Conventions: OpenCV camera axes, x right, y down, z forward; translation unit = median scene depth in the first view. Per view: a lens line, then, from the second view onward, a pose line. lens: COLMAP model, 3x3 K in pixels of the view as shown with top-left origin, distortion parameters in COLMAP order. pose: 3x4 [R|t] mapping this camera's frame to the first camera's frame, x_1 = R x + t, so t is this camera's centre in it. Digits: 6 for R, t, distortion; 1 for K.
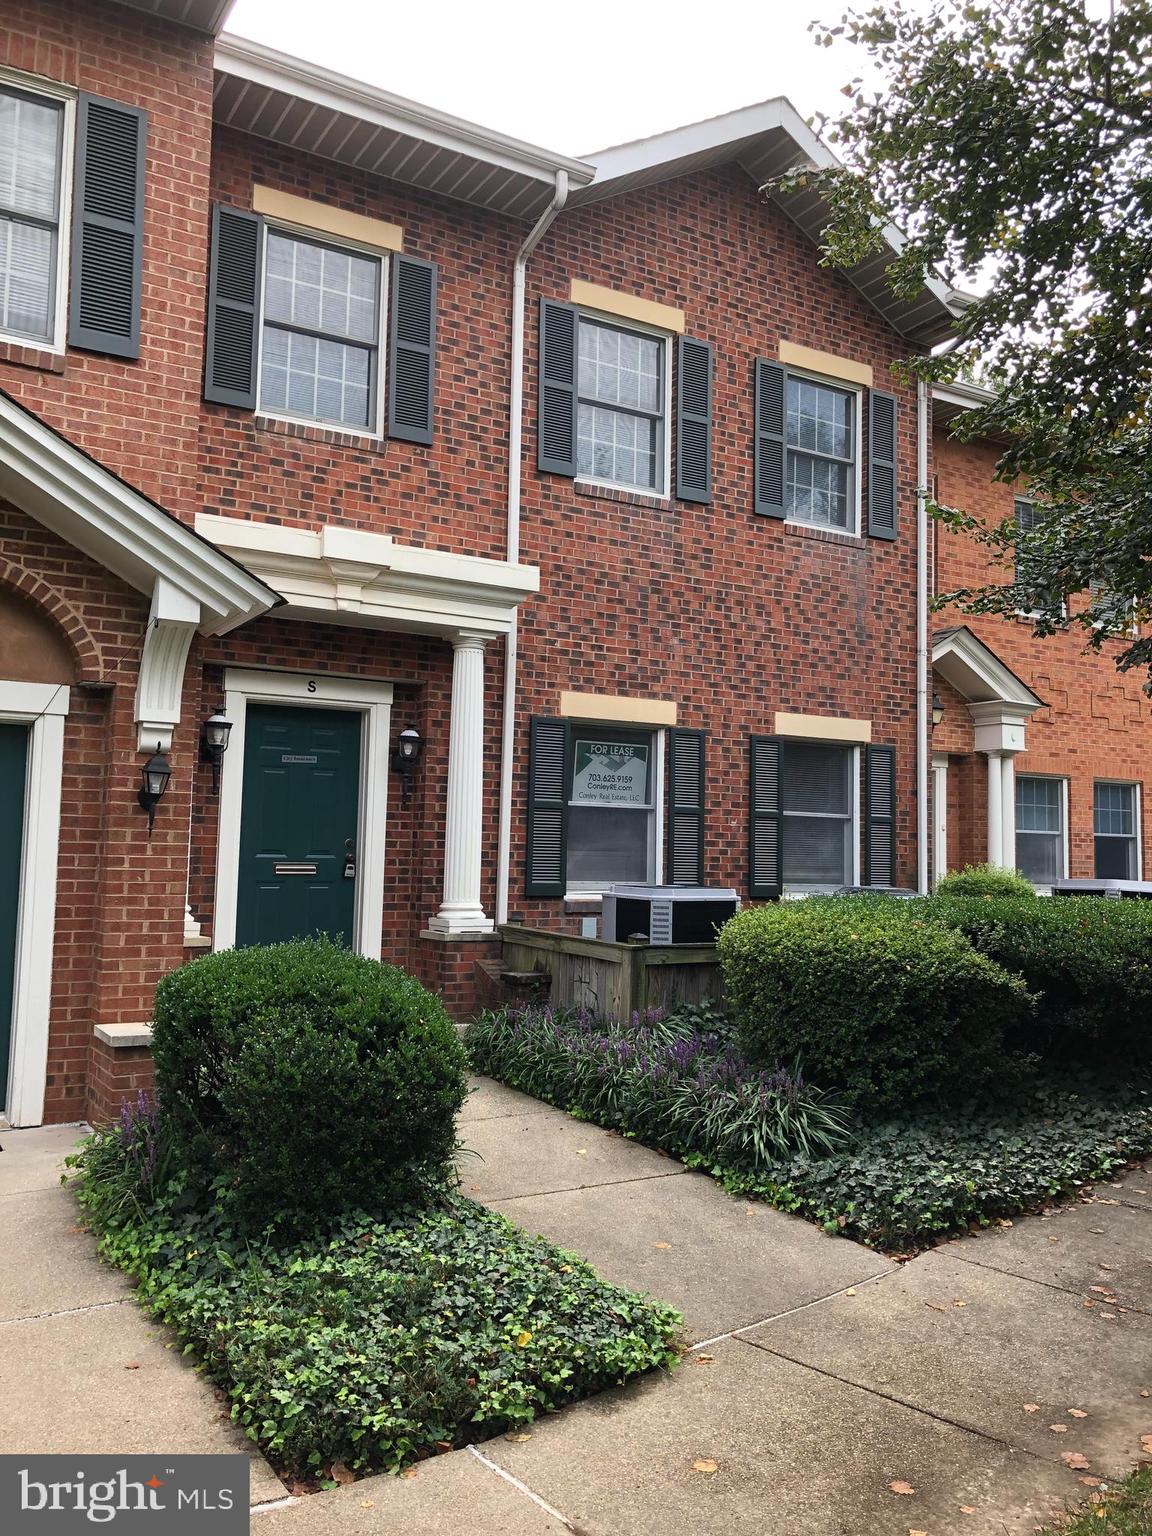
lens RADIAL K [[1244.9, 0, 576.0], [0, 1244.9, 772.4], [0, 0, 1]] dist [0.004584, 0.013928]
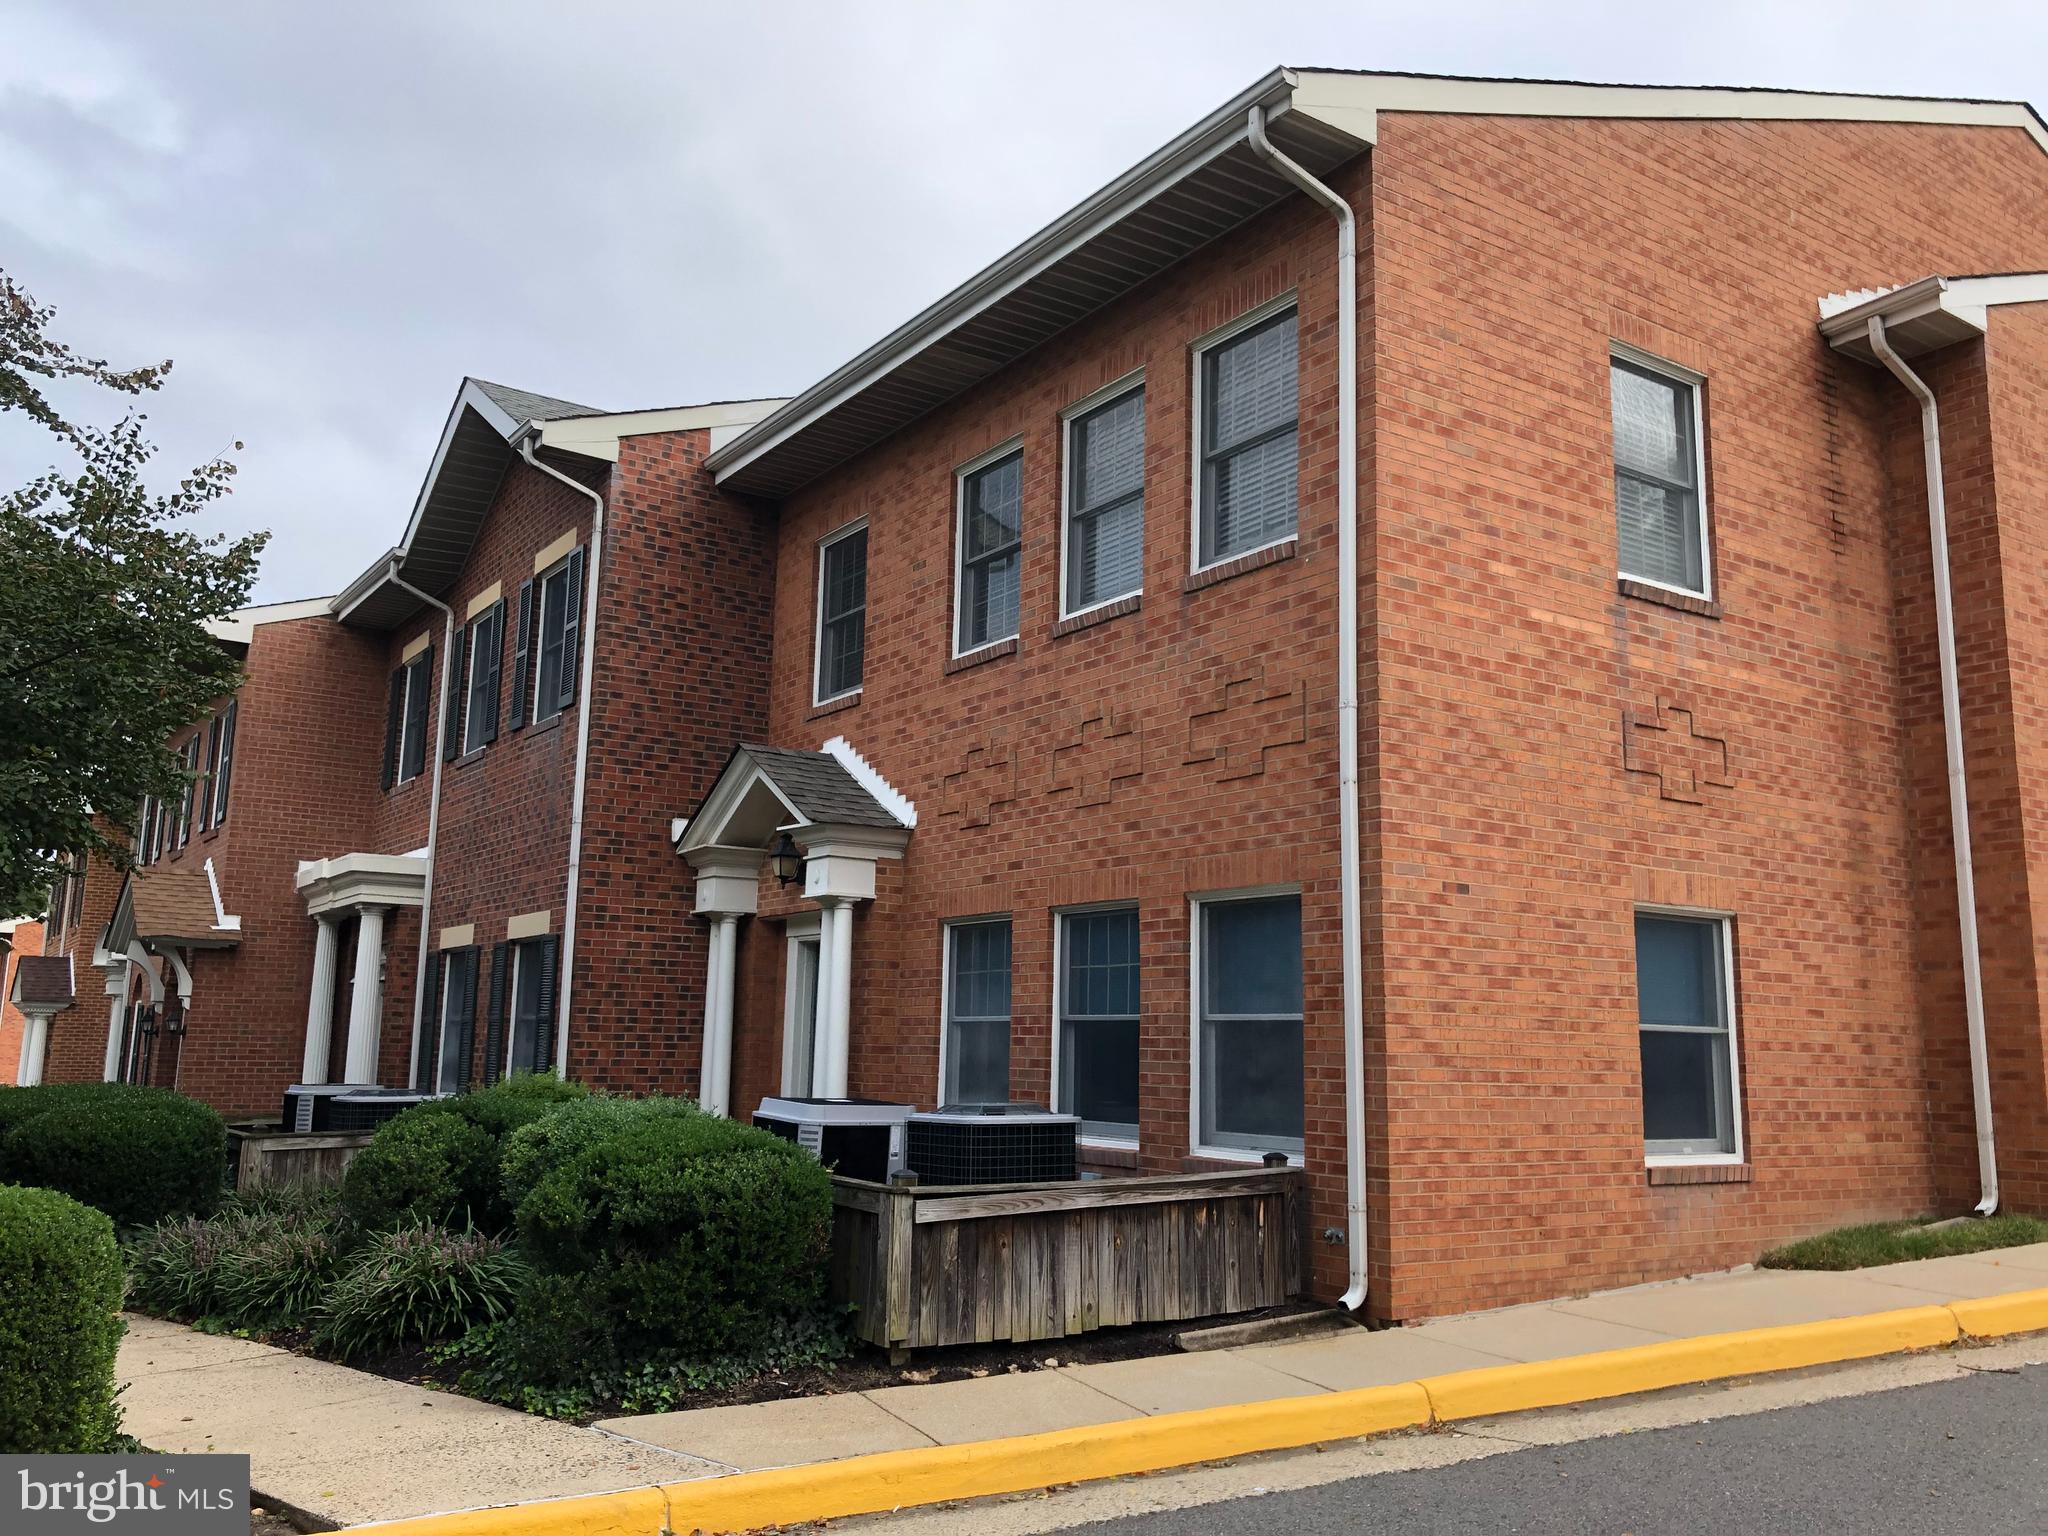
lens RADIAL K [[1659.8, 0, 1024.7], [0, 1659.8, 758.5], [0, 0, 1]] dist [0.004584, 0.013928]
pose [[0.087812, -0.200518, -0.975747, 1.121406], [0.047272, 0.979266, -0.196987, 0.080384], [0.995015, -0.028828, 0.095470, 0.940132]]
